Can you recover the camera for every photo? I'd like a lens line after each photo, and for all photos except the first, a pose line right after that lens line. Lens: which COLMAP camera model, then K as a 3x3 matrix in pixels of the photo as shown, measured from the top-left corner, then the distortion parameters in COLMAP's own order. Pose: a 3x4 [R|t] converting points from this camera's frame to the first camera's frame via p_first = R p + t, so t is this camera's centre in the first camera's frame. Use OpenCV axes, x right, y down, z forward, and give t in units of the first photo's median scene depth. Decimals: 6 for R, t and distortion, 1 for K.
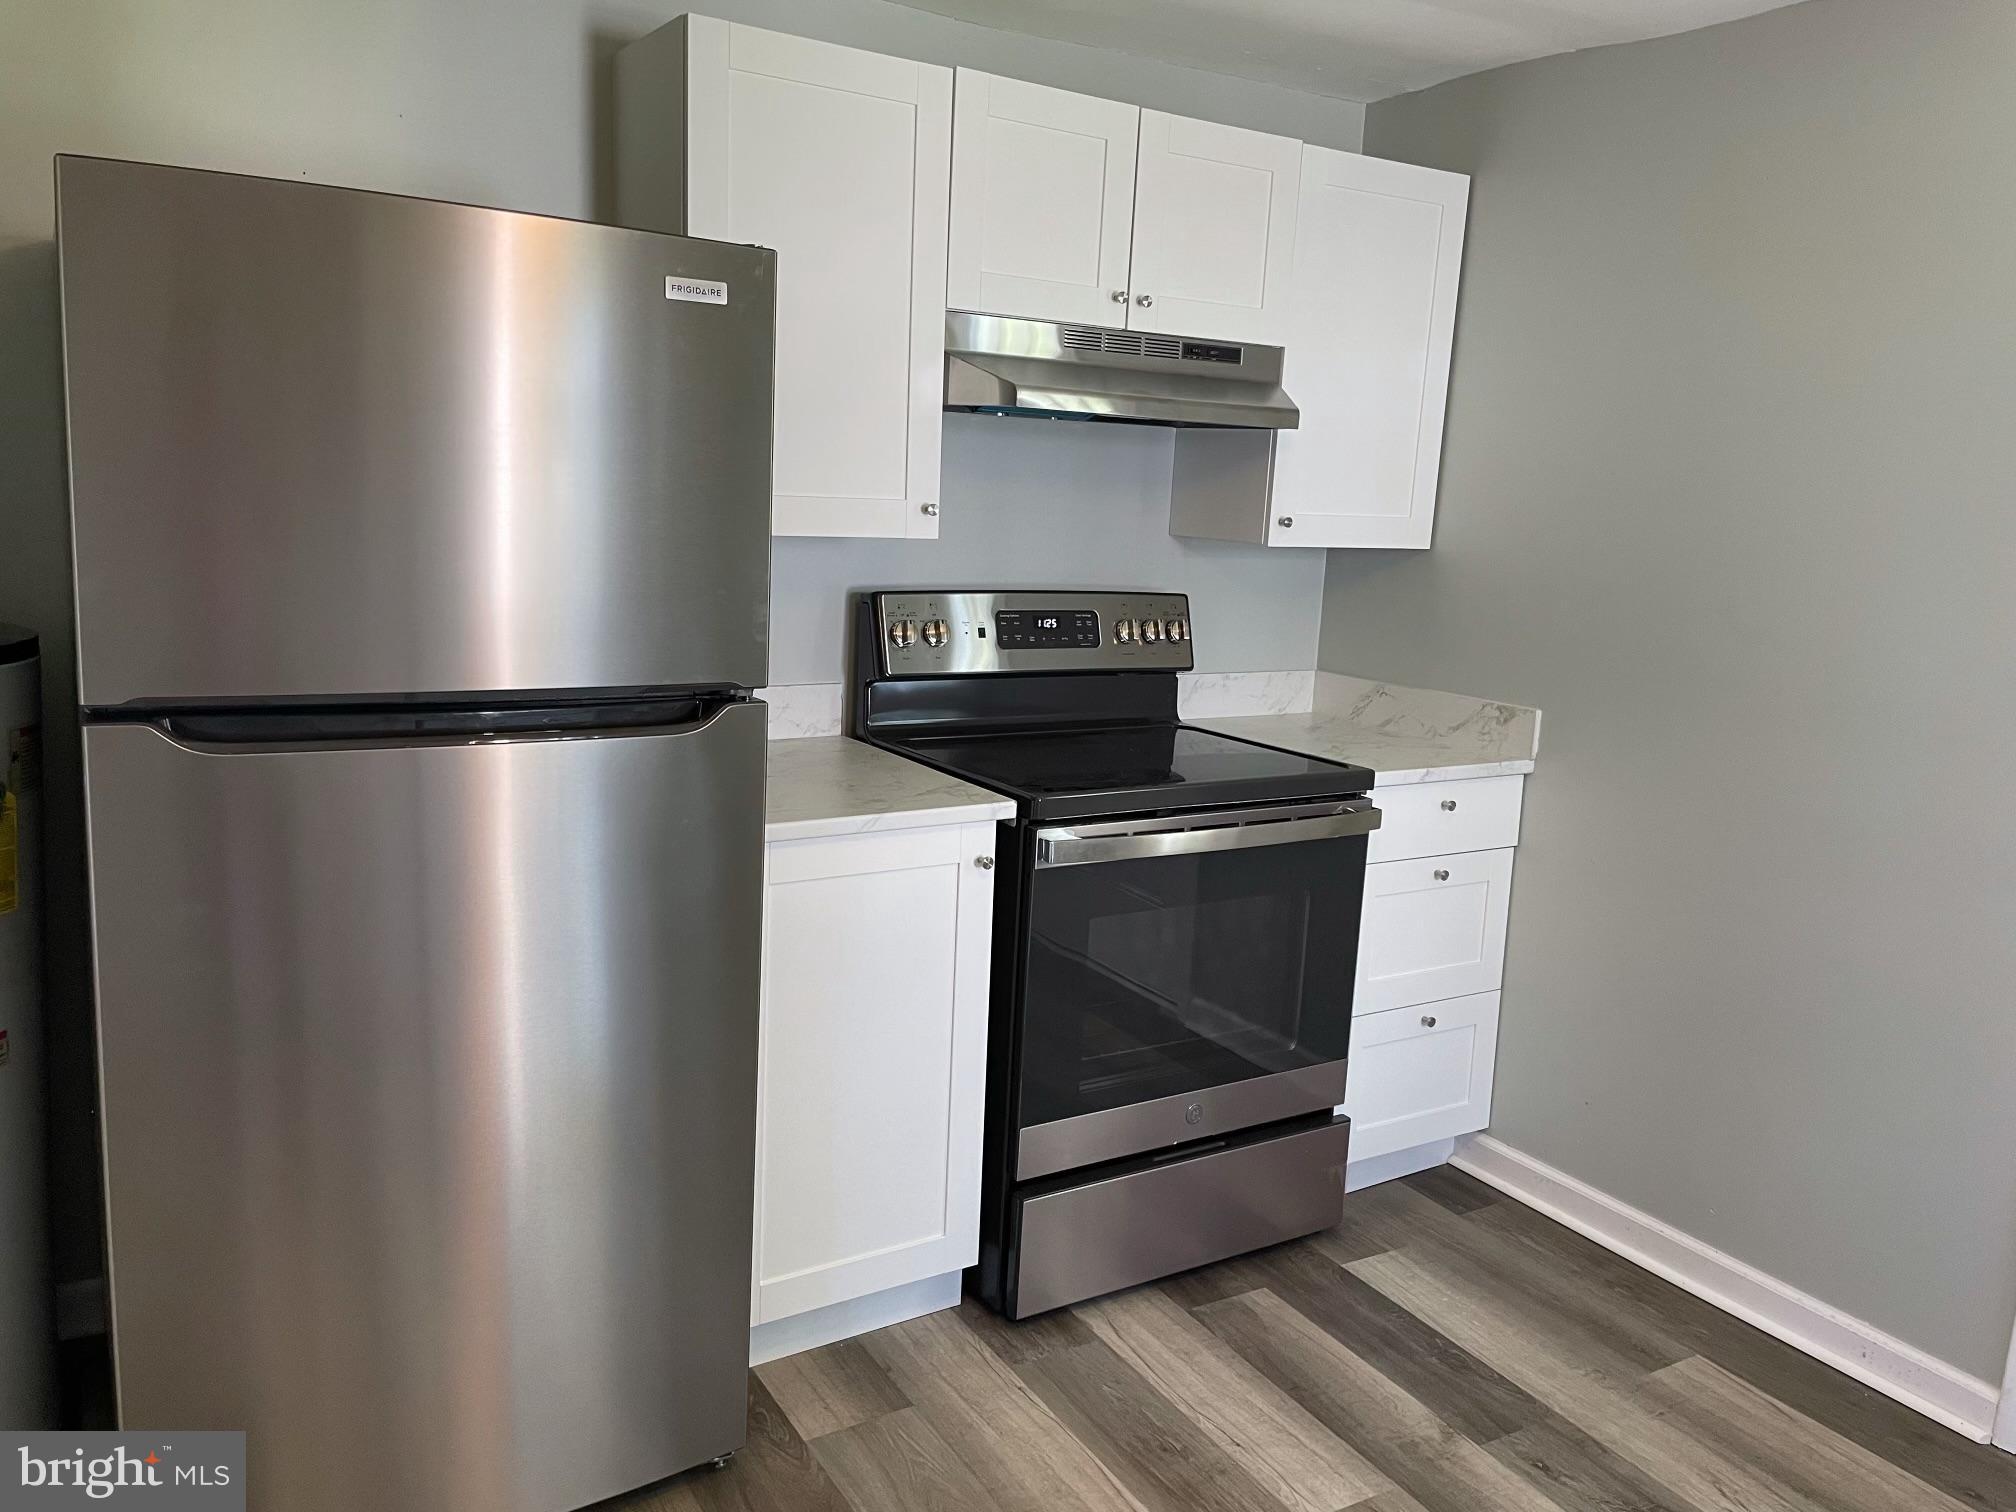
lens RADIAL K [[1540.8, 0, 997.2], [0, 1540.8, 721.8], [0, 0, 1]] dist [0.093575, -0.121398]
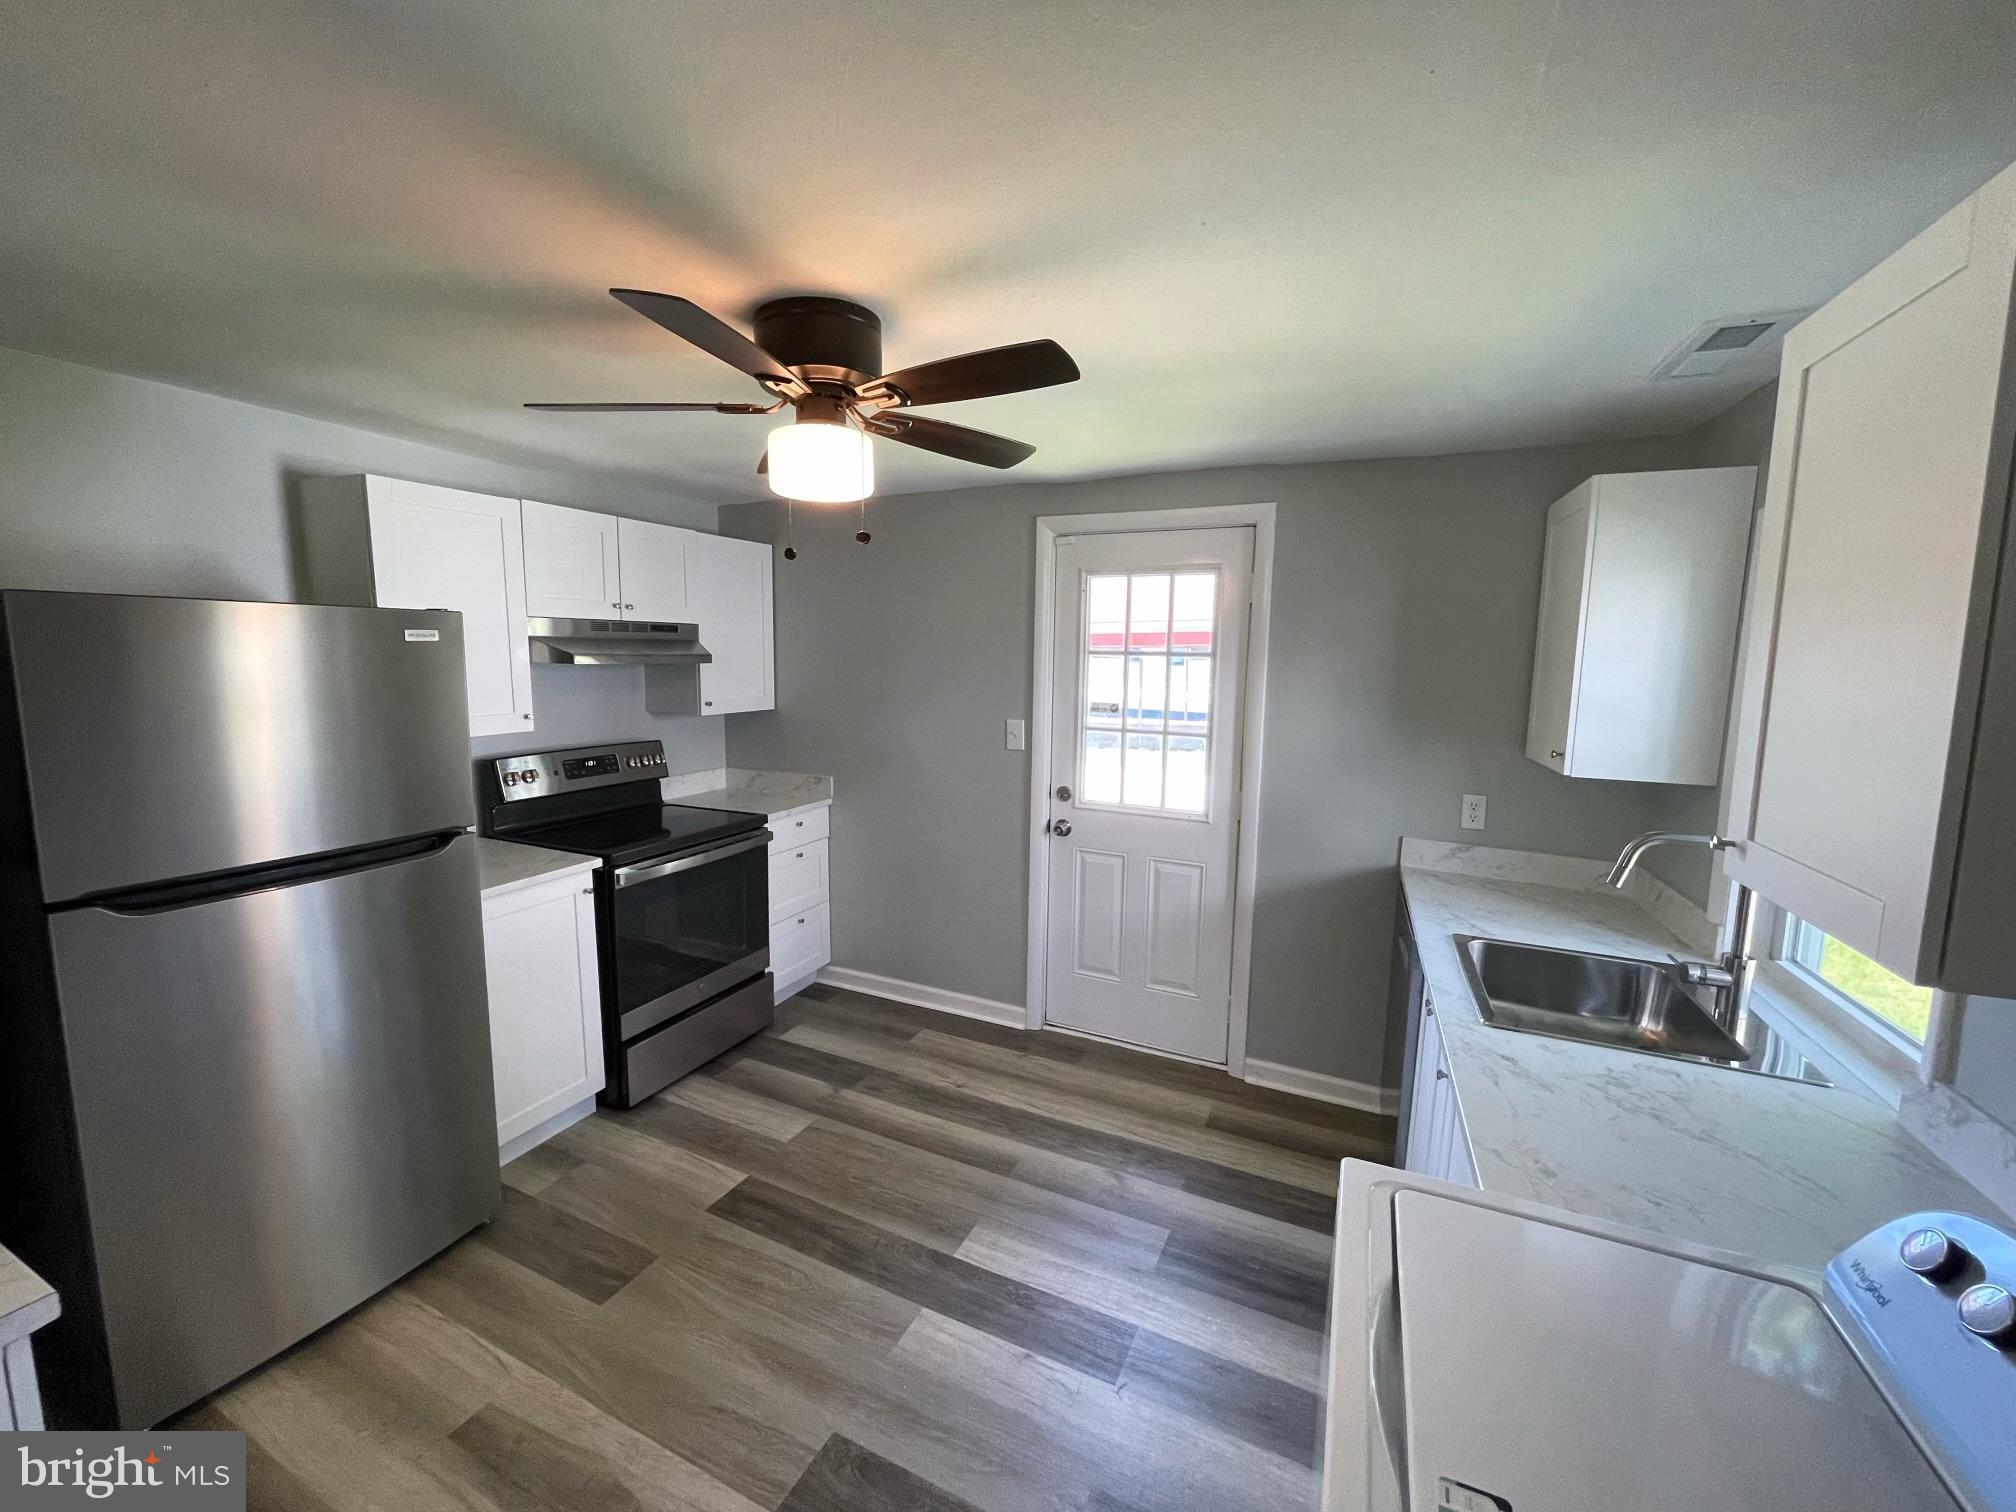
lens RADIAL K [[831.4, 0, 995.1], [0, 831.4, 752.2], [0, 0, 1]] dist [-0.000332, -0.000272]
pose [[0.842135, -0.109594, 0.528012, -0.101107], [0.118498, 0.992808, 0.017074, -0.039360], [-0.526086, 0.048190, 0.849065, -0.189449]]
